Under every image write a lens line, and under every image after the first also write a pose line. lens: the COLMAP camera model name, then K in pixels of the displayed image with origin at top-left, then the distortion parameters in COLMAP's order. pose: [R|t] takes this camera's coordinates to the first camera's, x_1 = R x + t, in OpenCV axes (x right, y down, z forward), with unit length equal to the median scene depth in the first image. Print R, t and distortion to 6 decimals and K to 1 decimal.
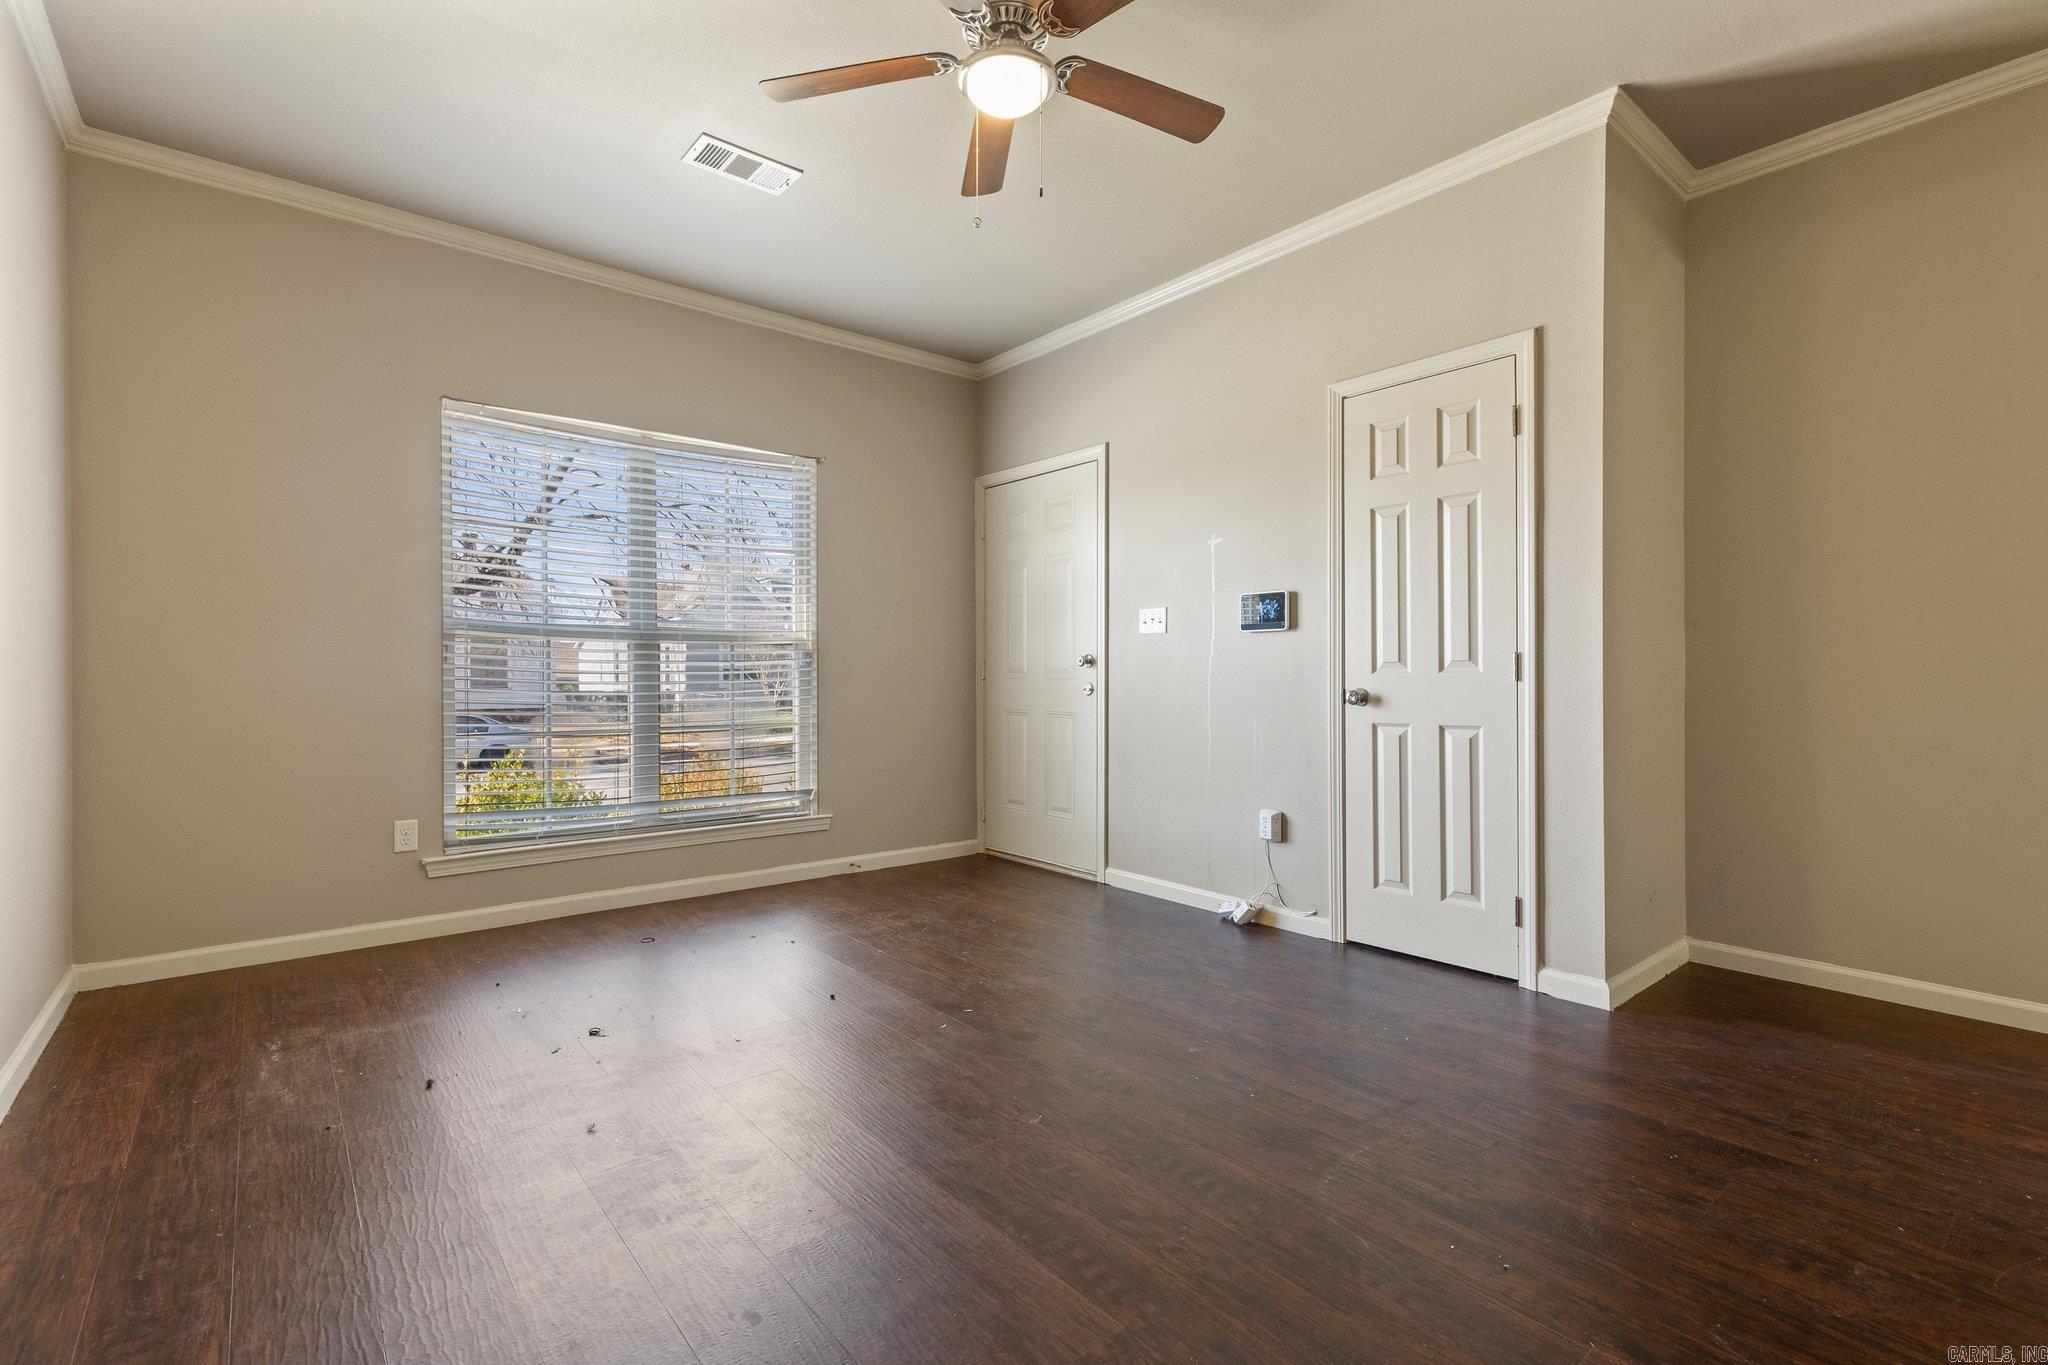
lens RADIAL K [[929.2, 0, 1021.0], [0, 929.2, 672.8], [0, 0, 1]] dist [0.007867, -0.000094]
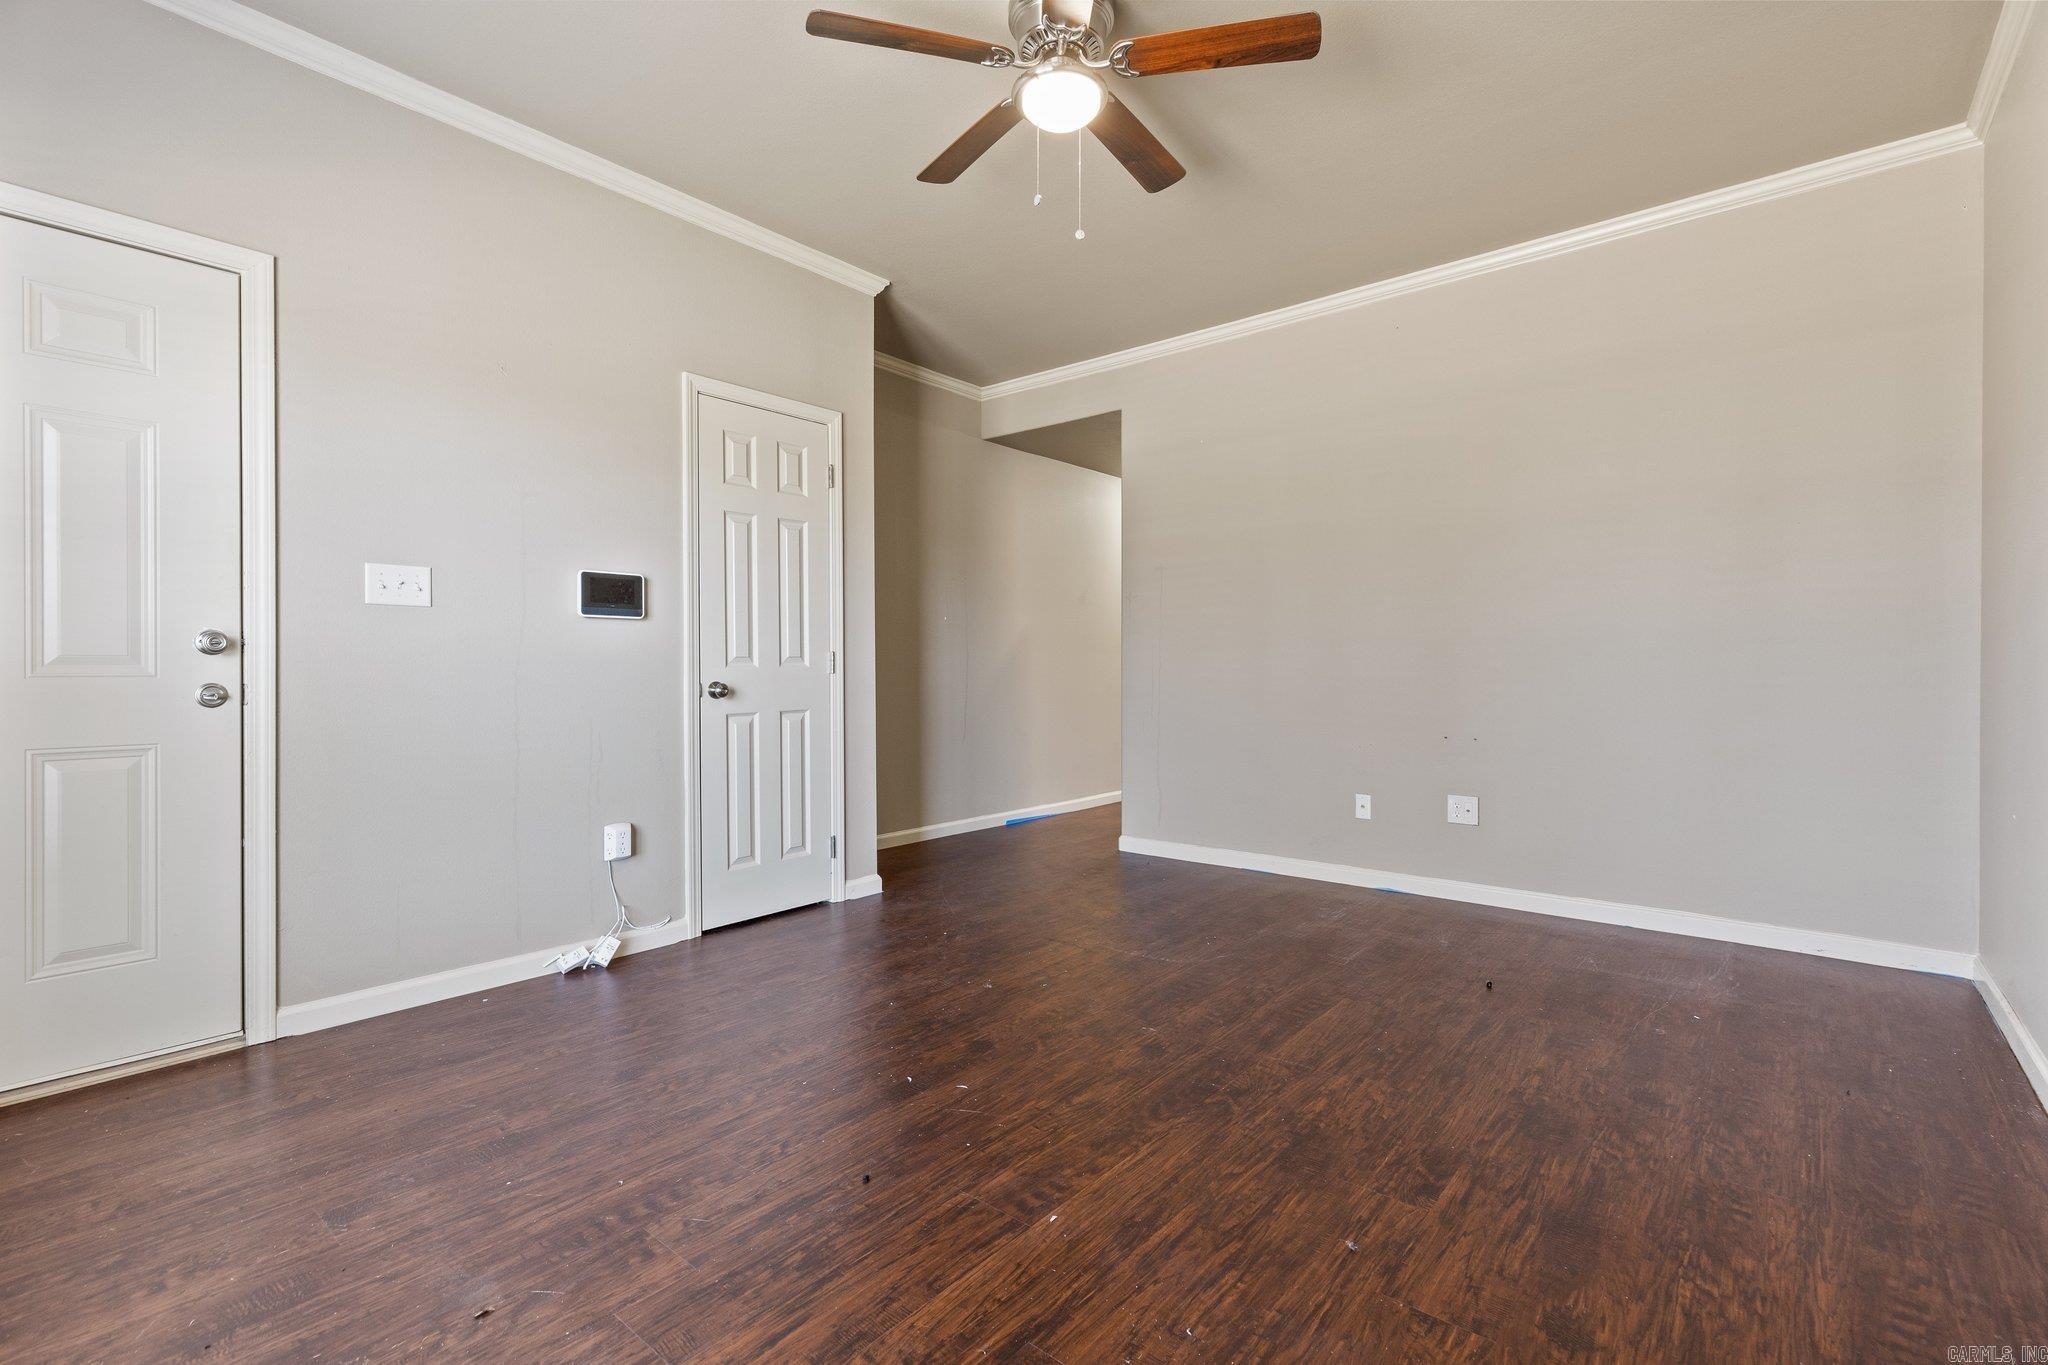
lens RADIAL K [[929.2, 0, 1019.6], [0, 929.2, 679.8], [0, 0, 1]] dist [0.007867, -0.000094]
pose [[-0.189875, -0.014826, 0.981696, -0.708984], [-0.003677, 0.999890, 0.014390, -0.001659], [-0.981801, -0.000878, -0.189908, 0.859962]]
